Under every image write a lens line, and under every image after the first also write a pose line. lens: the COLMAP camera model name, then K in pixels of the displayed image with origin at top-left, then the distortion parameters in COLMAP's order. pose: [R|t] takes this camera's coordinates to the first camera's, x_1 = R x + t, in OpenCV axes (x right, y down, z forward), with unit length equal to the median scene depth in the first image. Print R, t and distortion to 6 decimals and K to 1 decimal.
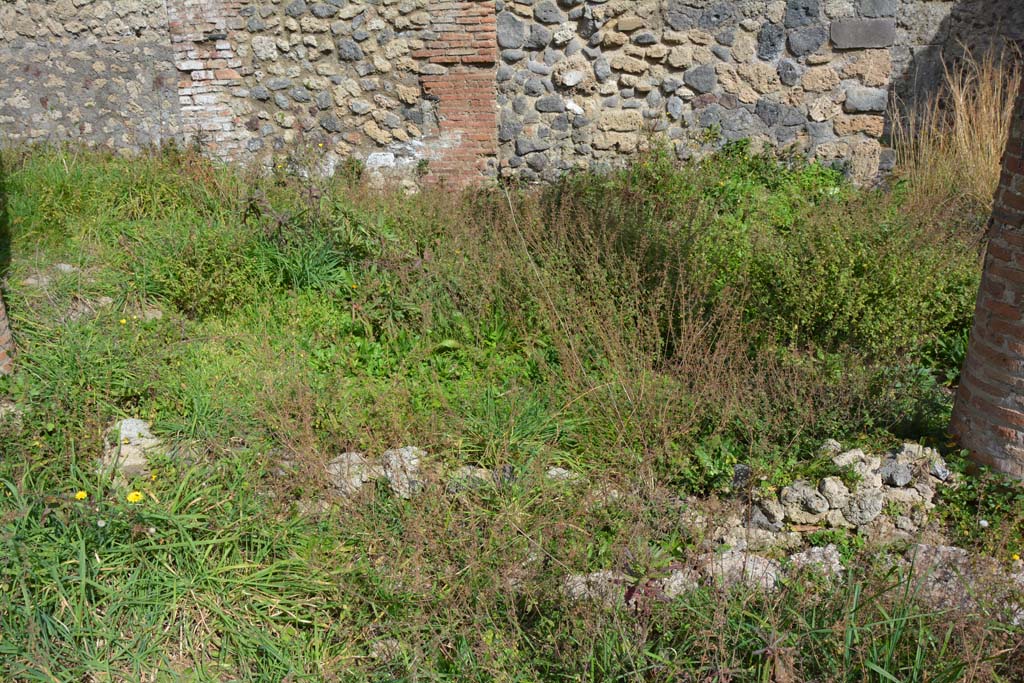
lens RADIAL K [[790.8, 0, 508.8], [0, 790.8, 342.3], [0, 0, 1]] dist [-0.133430, 0.055596]
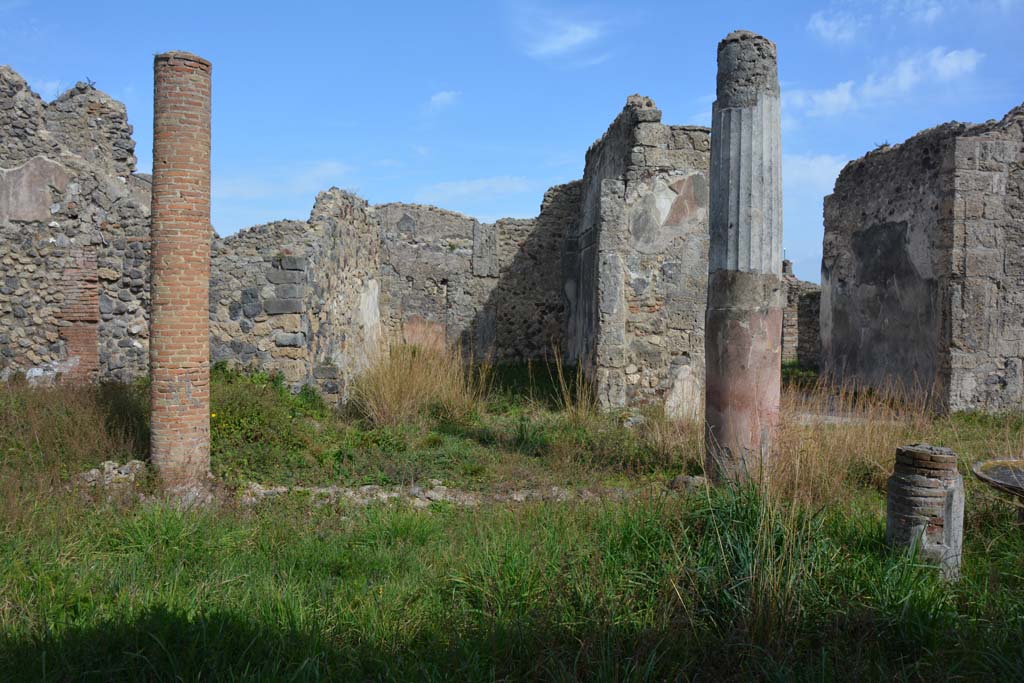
lens RADIAL K [[790.8, 0, 513.9], [0, 790.8, 345.6], [0, 0, 1]] dist [-0.133430, 0.055596]
pose [[0.980942, 0.012213, 0.193916, 0.600595], [0.046814, 0.953767, -0.296880, 0.282430], [-0.188576, 0.300300, 0.935018, -0.867281]]
